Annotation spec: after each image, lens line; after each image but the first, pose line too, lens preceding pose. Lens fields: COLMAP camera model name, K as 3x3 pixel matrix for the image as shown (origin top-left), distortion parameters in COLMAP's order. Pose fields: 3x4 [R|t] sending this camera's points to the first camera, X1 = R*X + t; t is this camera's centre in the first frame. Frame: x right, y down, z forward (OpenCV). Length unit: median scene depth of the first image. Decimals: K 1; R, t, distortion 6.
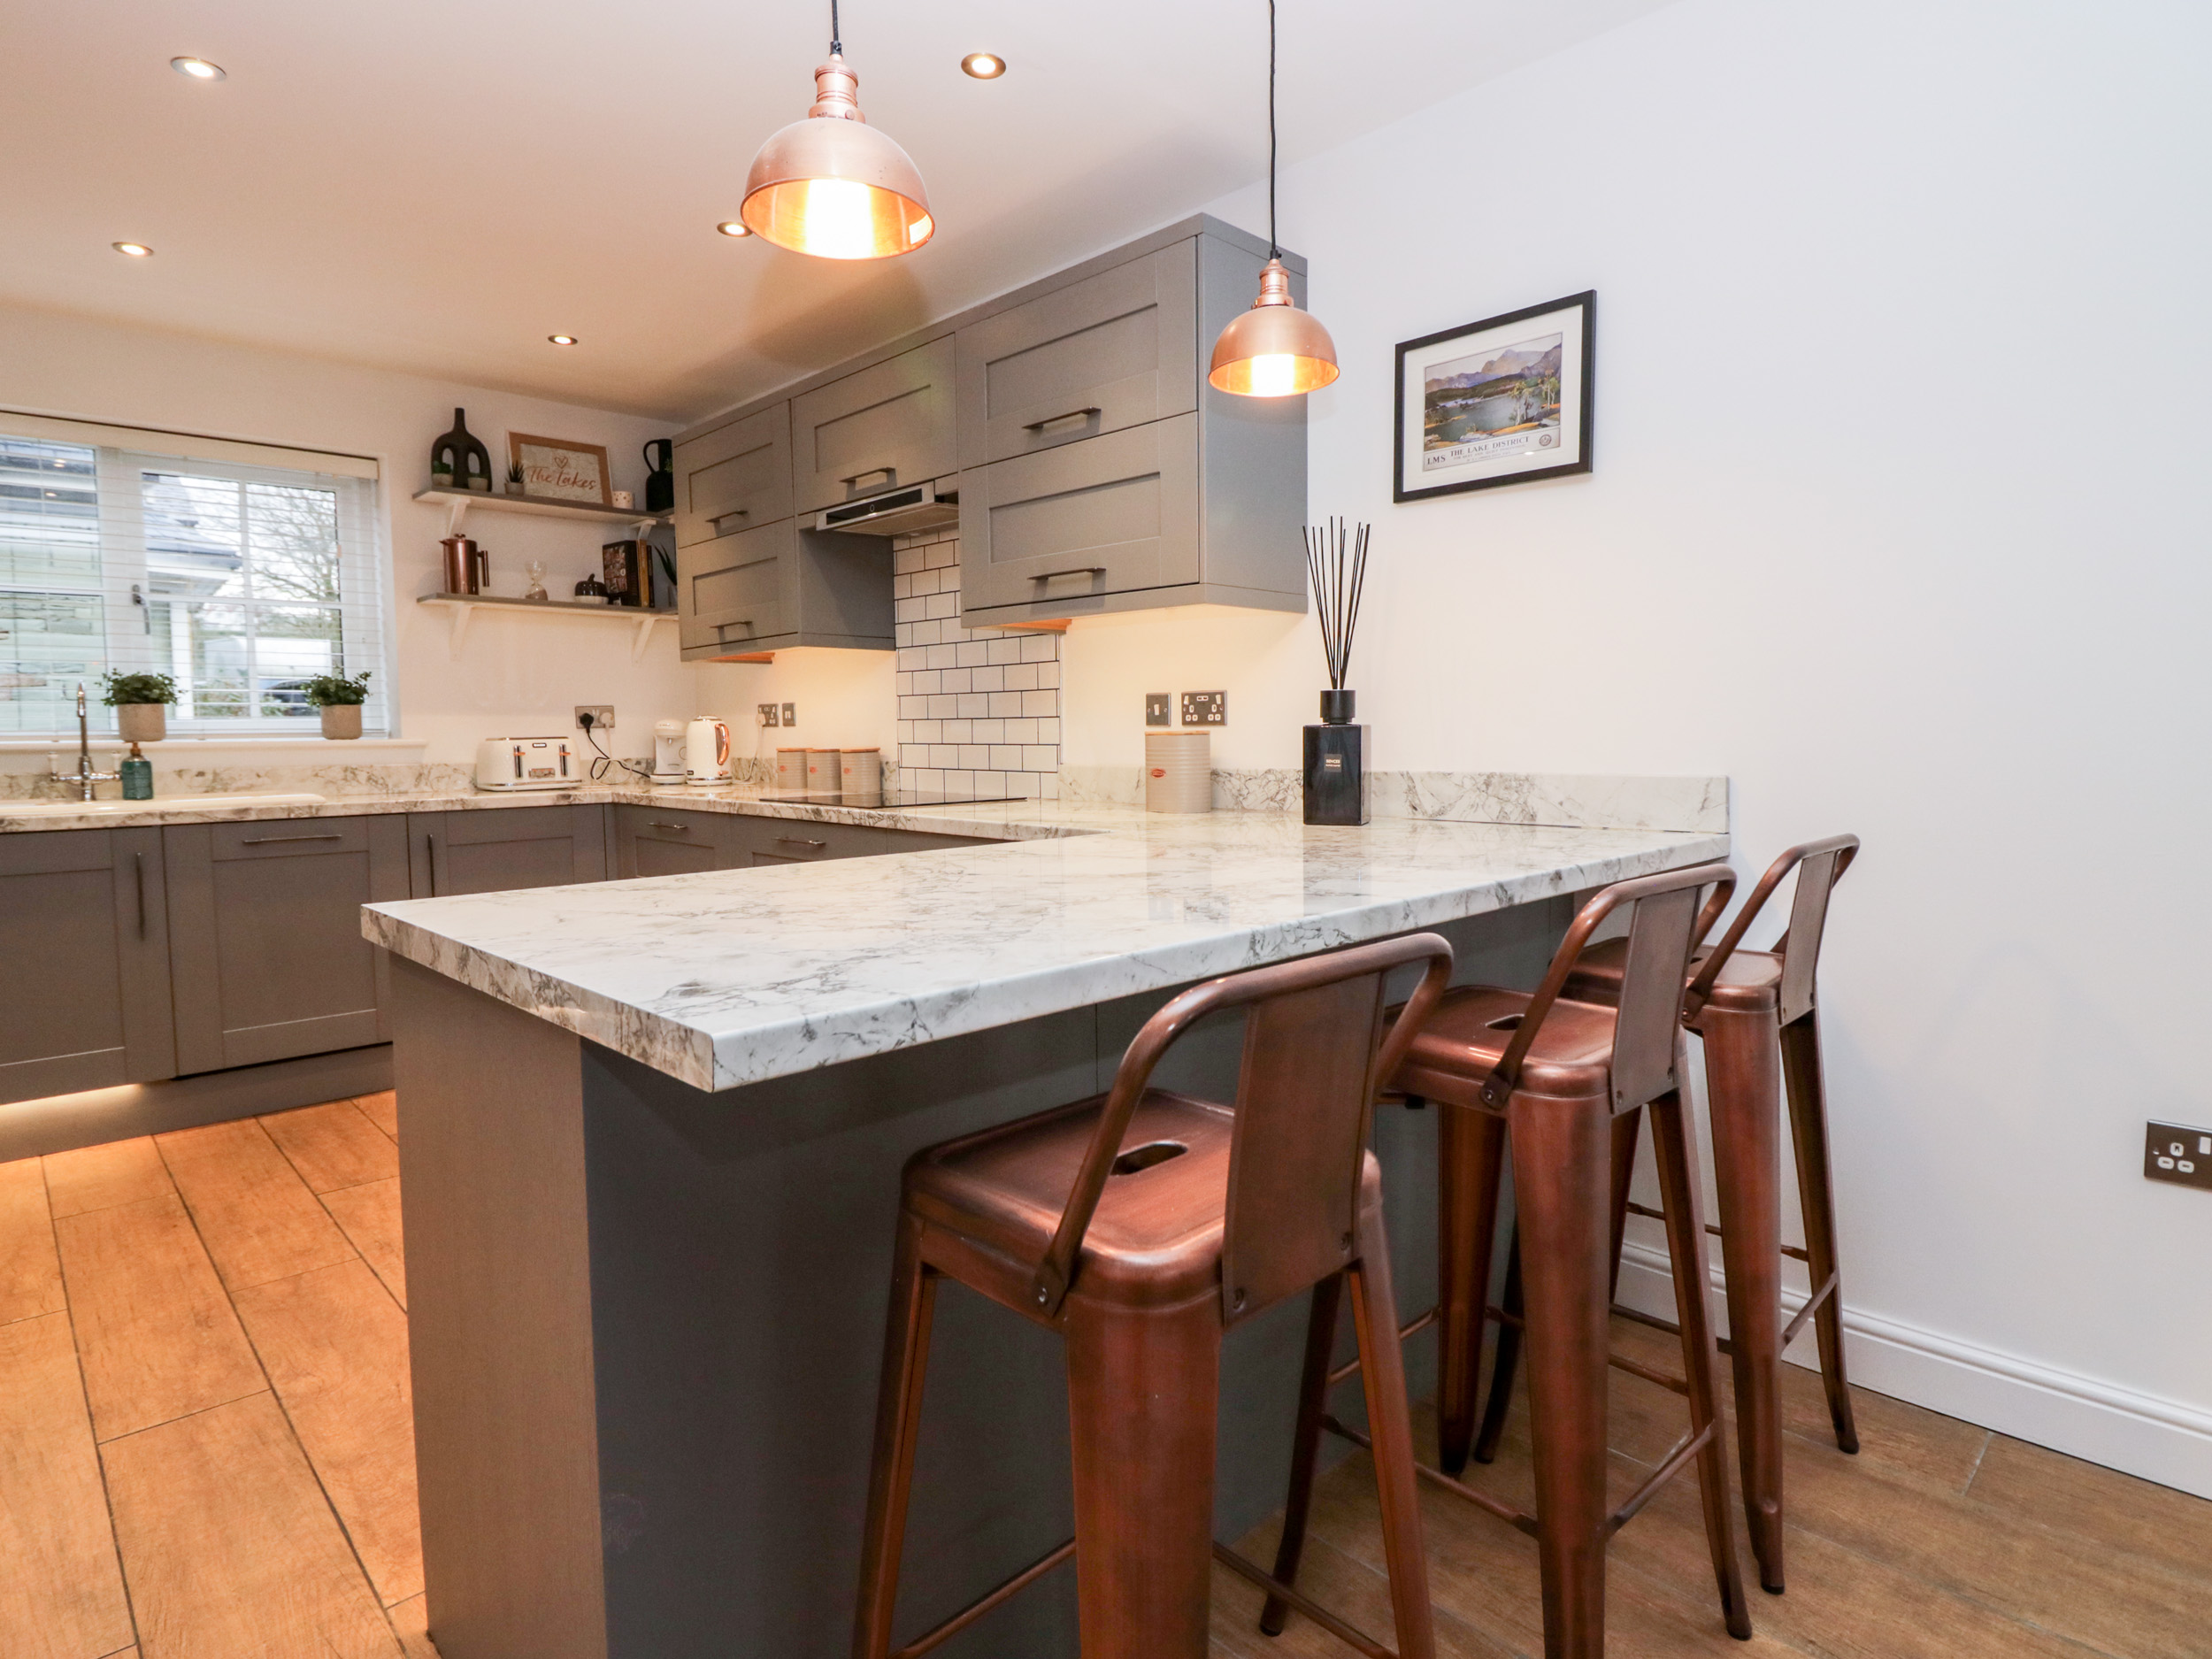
lens RADIAL K [[1199.7, 0, 1132.6], [0, 1199.7, 812.0], [0, 0, 1]] dist [0.002832, -0.015869]
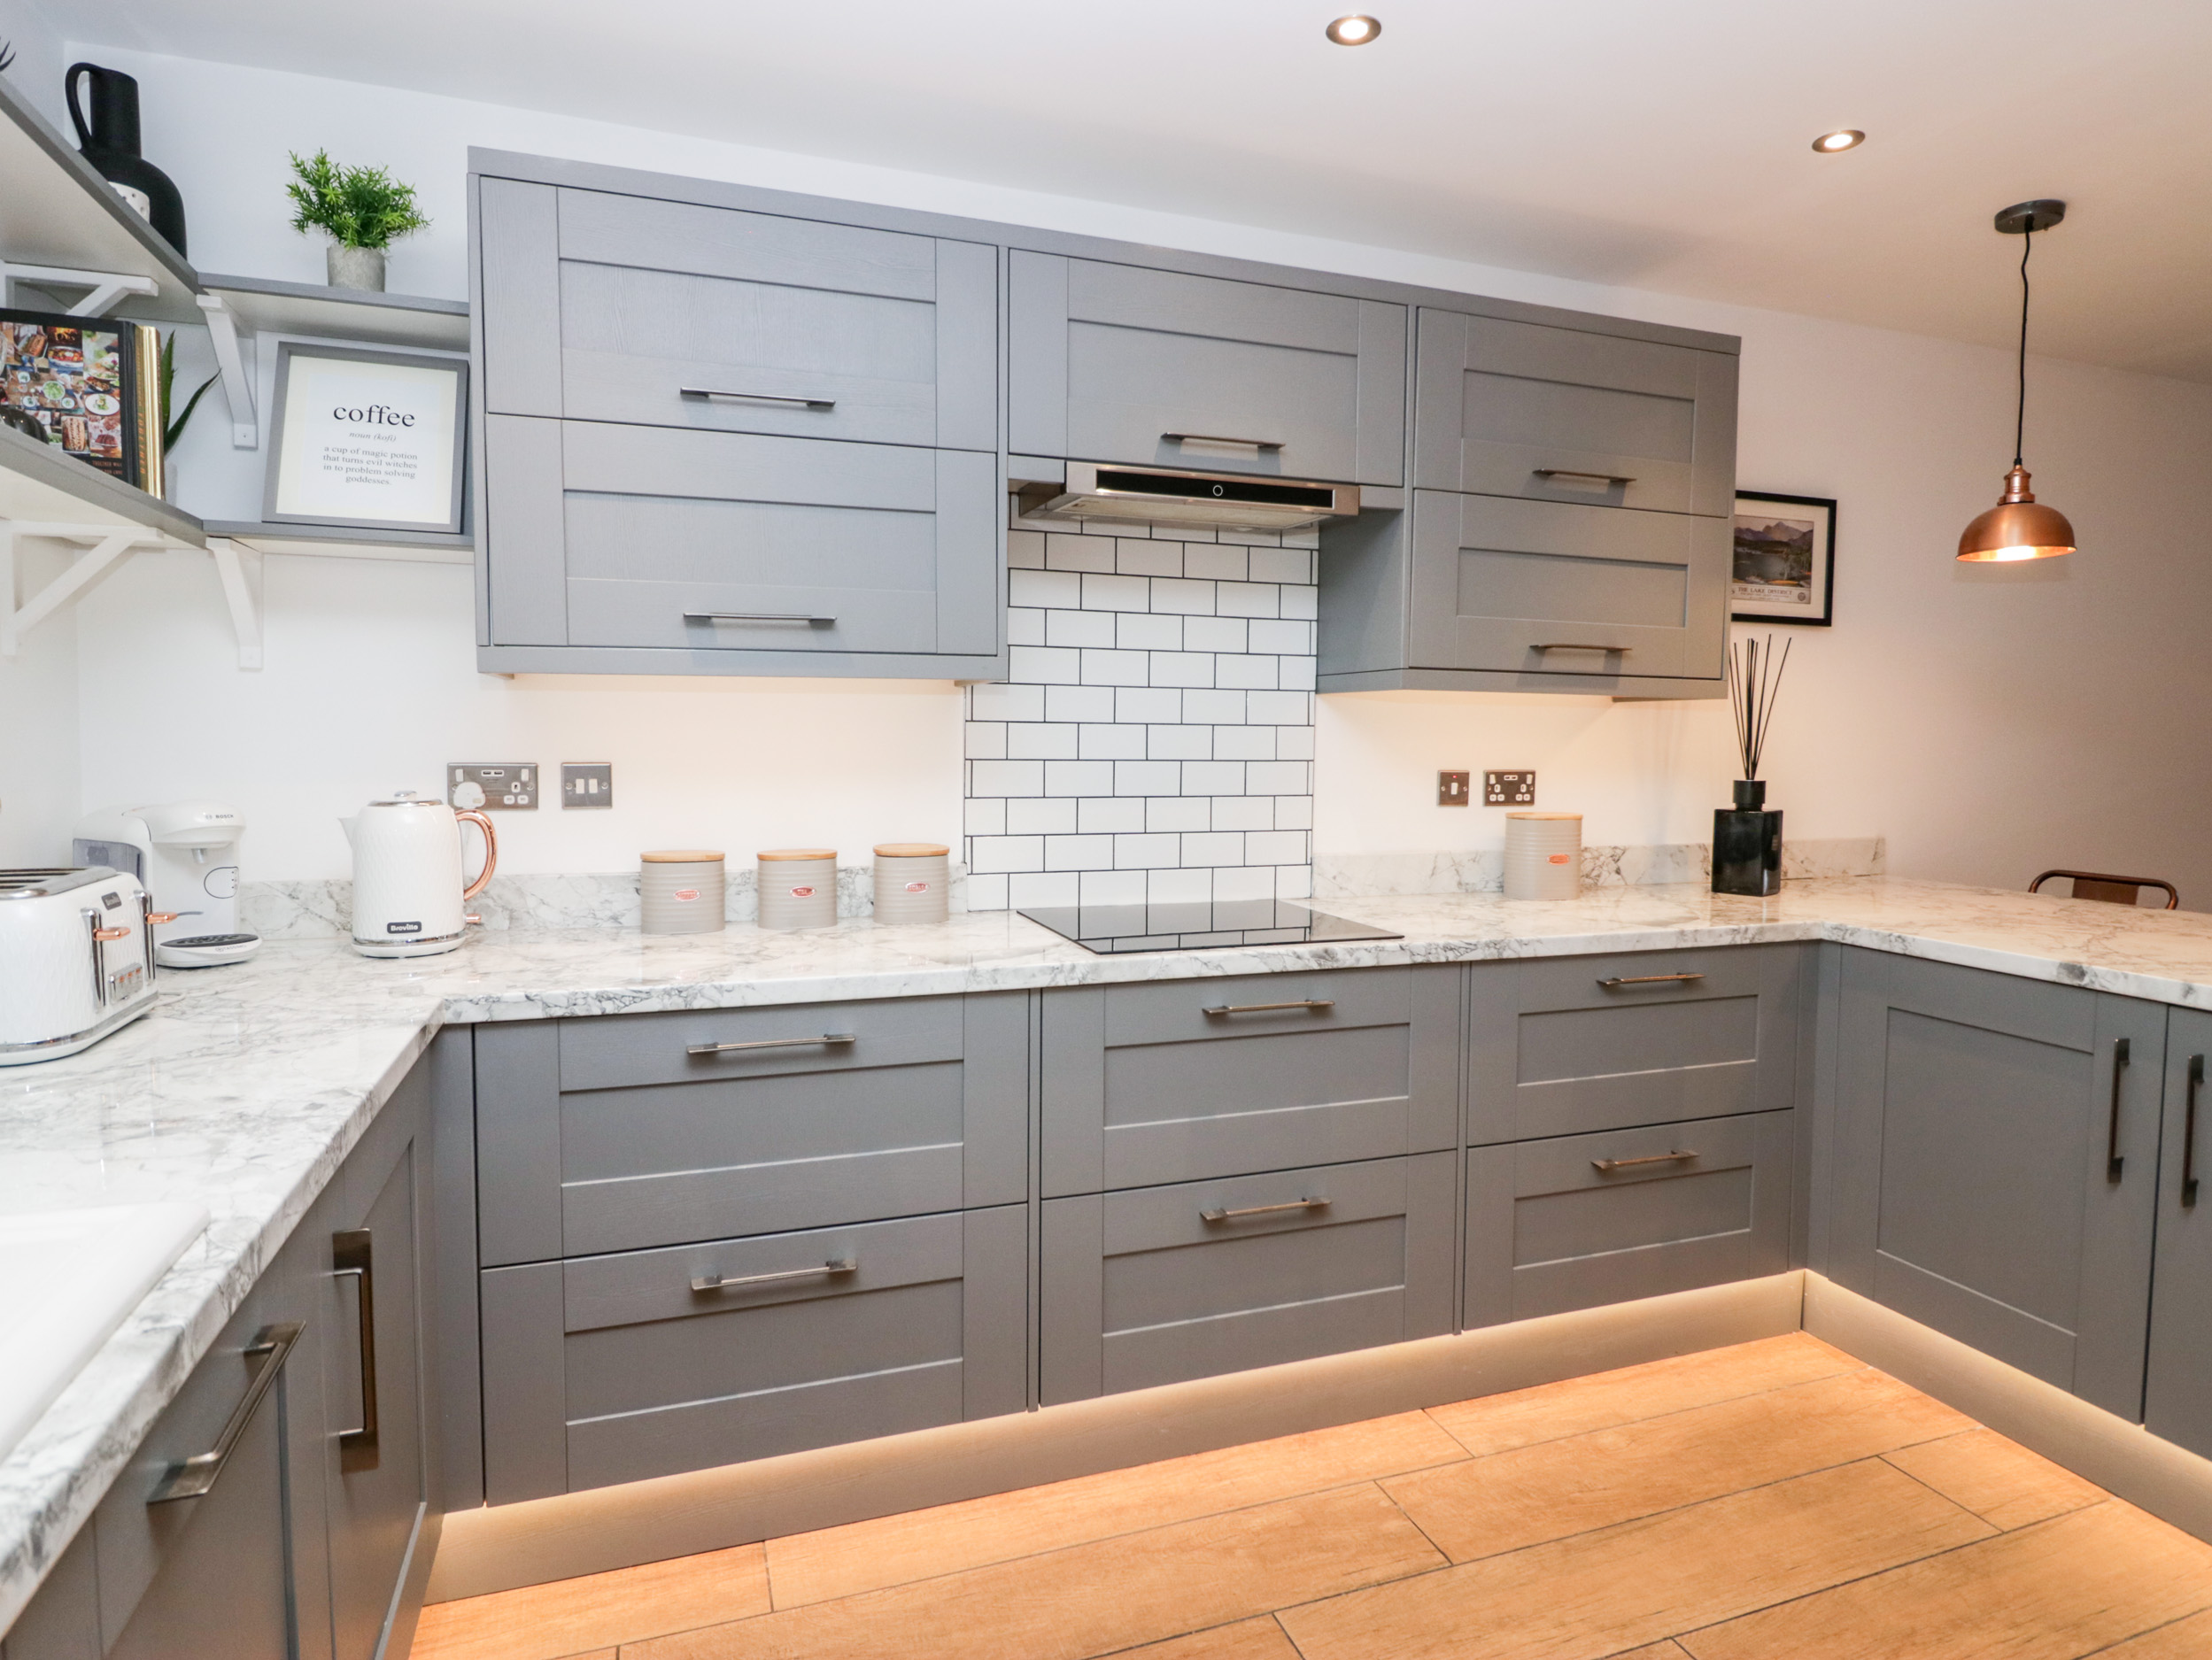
lens RADIAL K [[1267.0, 0, 1188.8], [0, 1267.0, 817.1], [0, 0, 1]] dist [-0.003065, -0.000972]
pose [[0.401295, -0.045963, 0.914795, -0.915279], [0.047670, 0.998435, 0.029254, -0.098456], [-0.914708, 0.031869, 0.402858, 0.773988]]
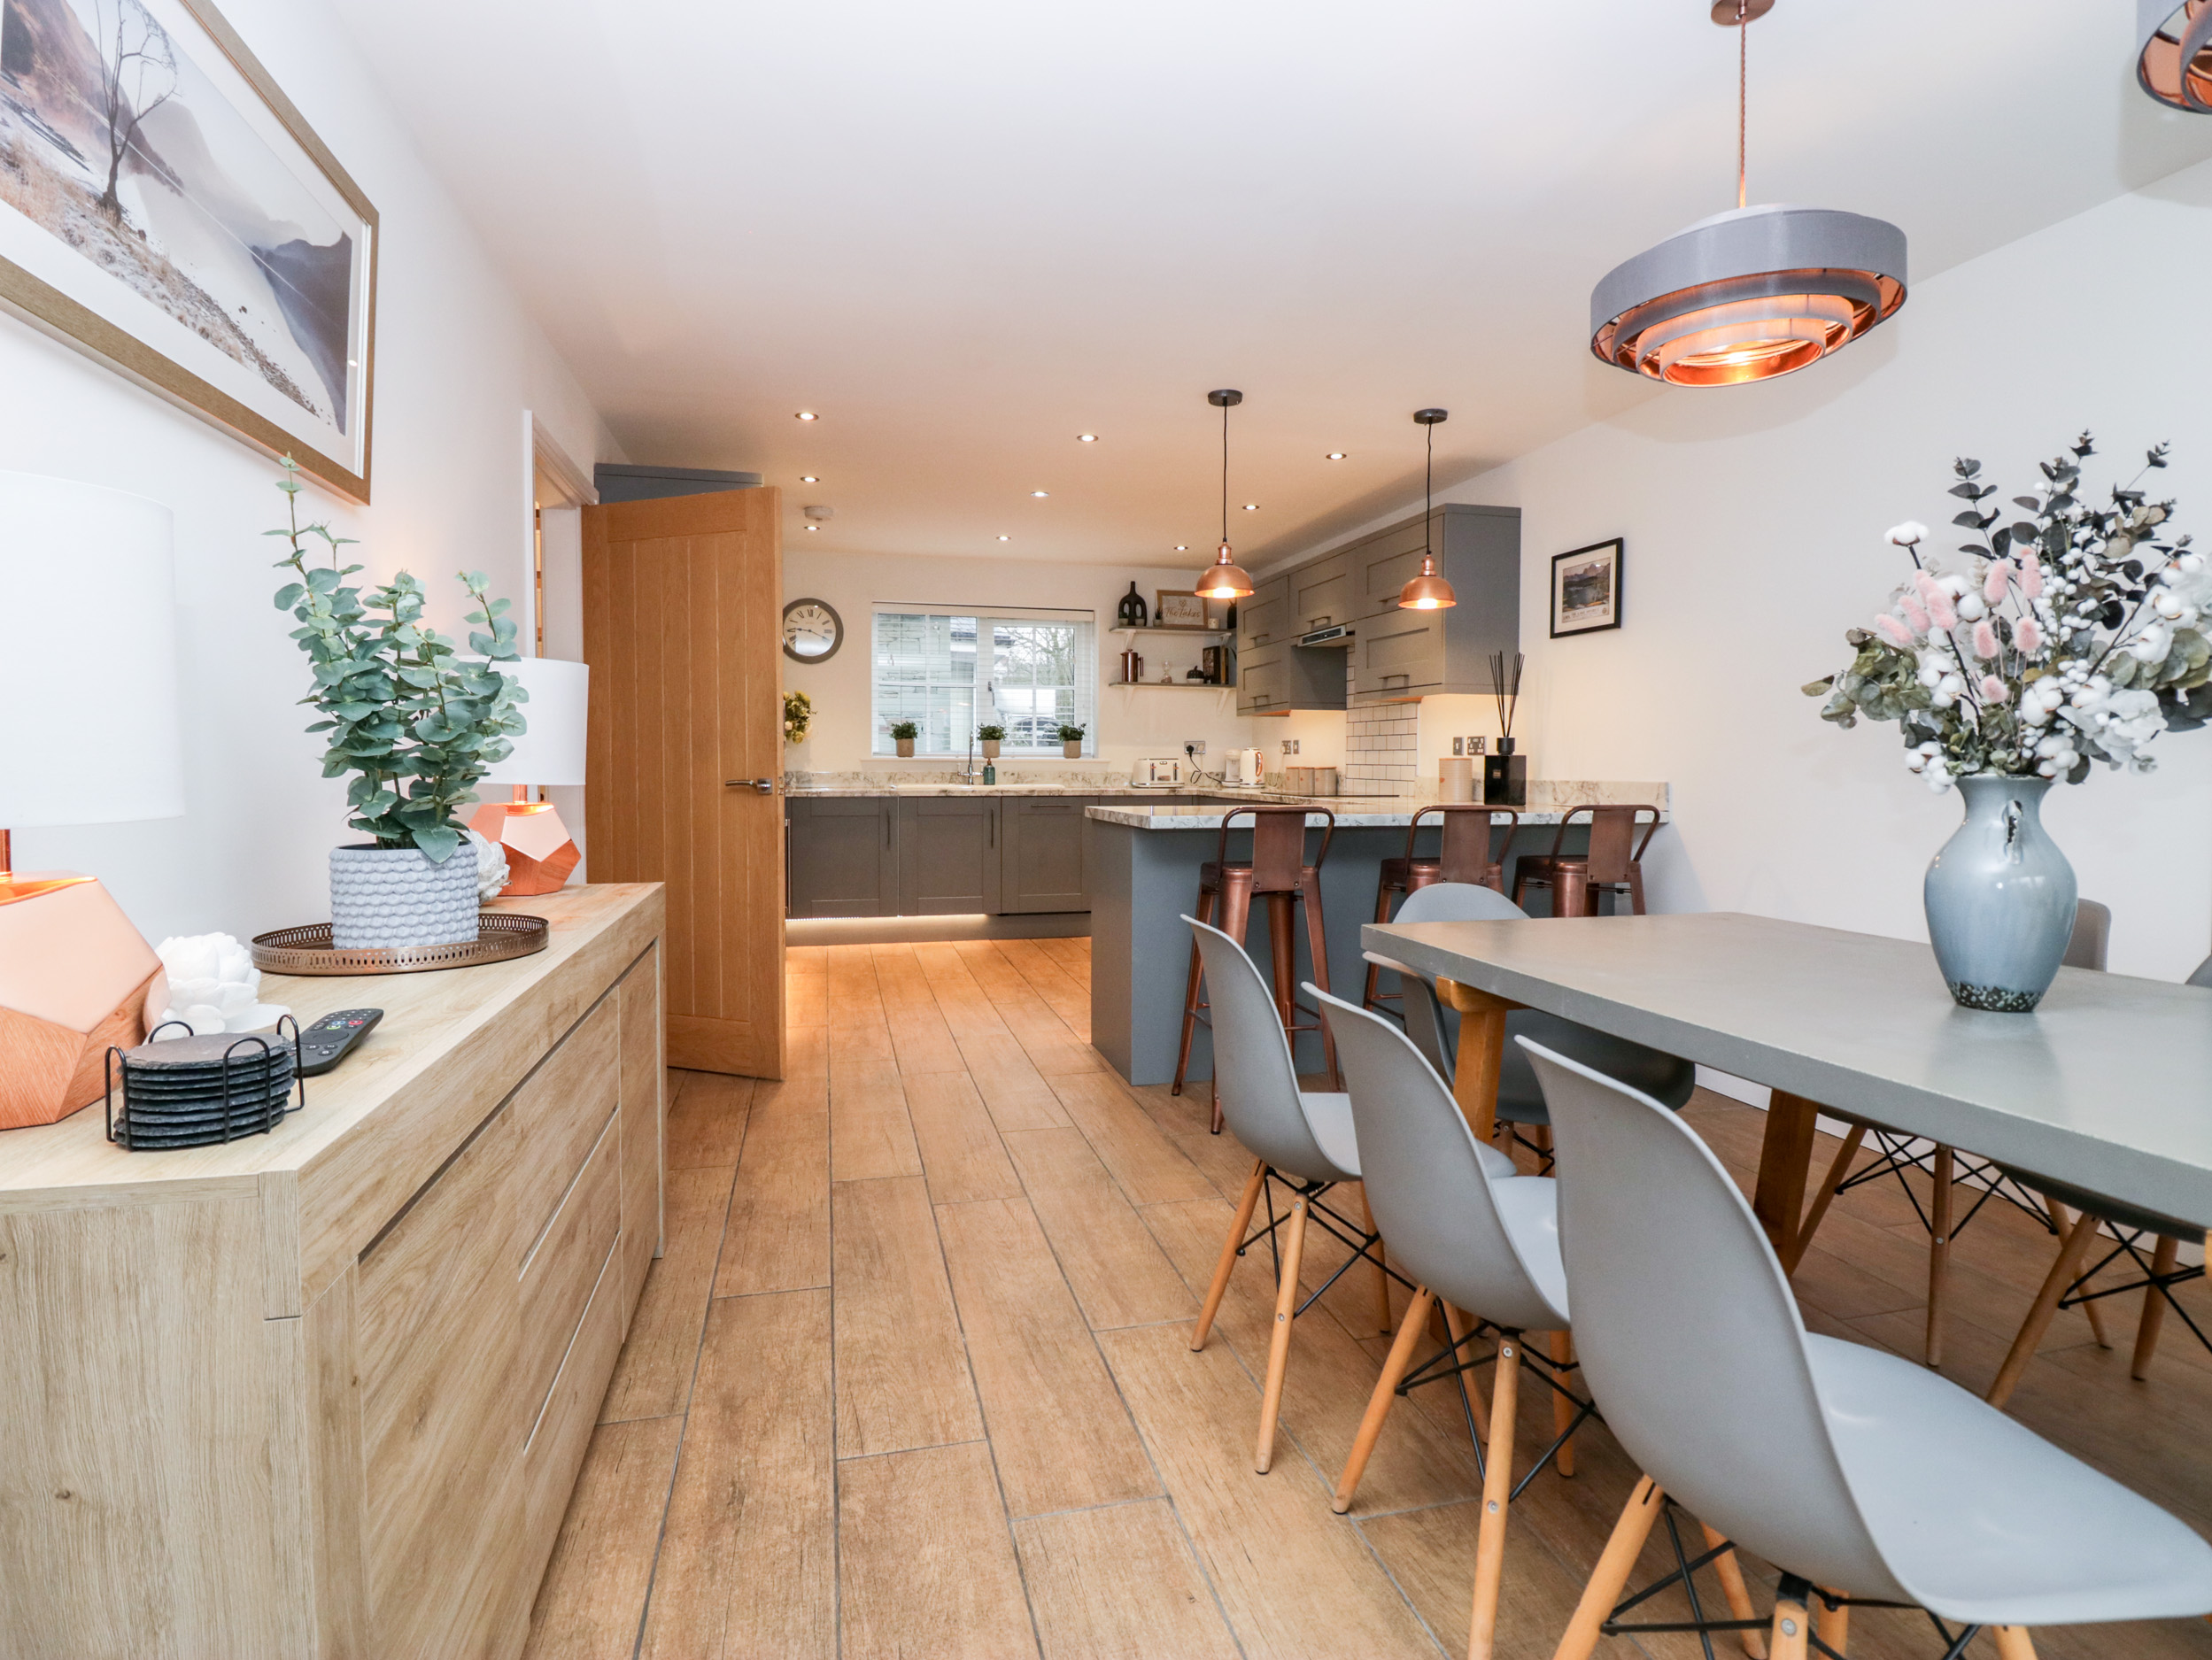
lens RADIAL K [[1176.4, 0, 1136.1], [0, 1176.4, 802.6], [0, 0, 1]] dist [-0.003731, -0.012163]
pose [[0.869950, 0.029623, -0.492249, 0.458776], [-0.045372, 0.998768, -0.020080, 0.055374], [0.491048, 0.039803, 0.870223, -0.749138]]
